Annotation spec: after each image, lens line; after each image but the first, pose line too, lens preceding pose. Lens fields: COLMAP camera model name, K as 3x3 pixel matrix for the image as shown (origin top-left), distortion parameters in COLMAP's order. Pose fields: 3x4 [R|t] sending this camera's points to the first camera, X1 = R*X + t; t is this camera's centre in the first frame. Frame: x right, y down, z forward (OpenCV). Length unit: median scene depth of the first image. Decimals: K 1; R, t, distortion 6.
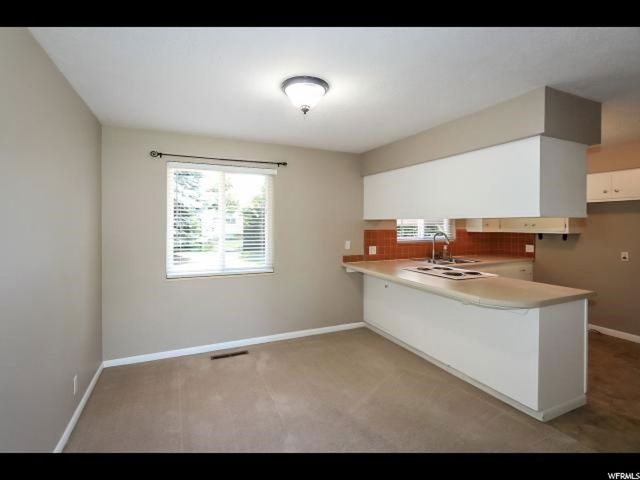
lens RADIAL K [[334.5, 0, 321.1], [0, 334.5, 224.3], [0, 0, 1]] dist [-0.002235, 0.020968]
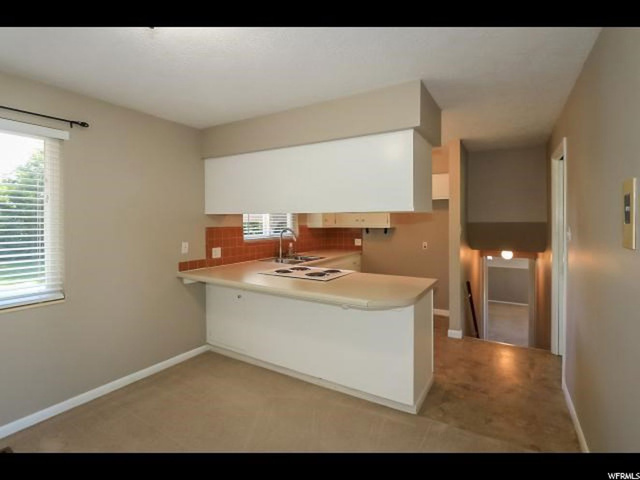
lens RADIAL K [[334.5, 0, 321.1], [0, 334.5, 224.3], [0, 0, 1]] dist [-0.002235, 0.020968]
pose [[0.833702, -0.010959, 0.552105, -0.077445], [0.004632, 0.999907, 0.012854, 0.000890], [-0.552195, -0.008159, 0.833675, 0.195314]]
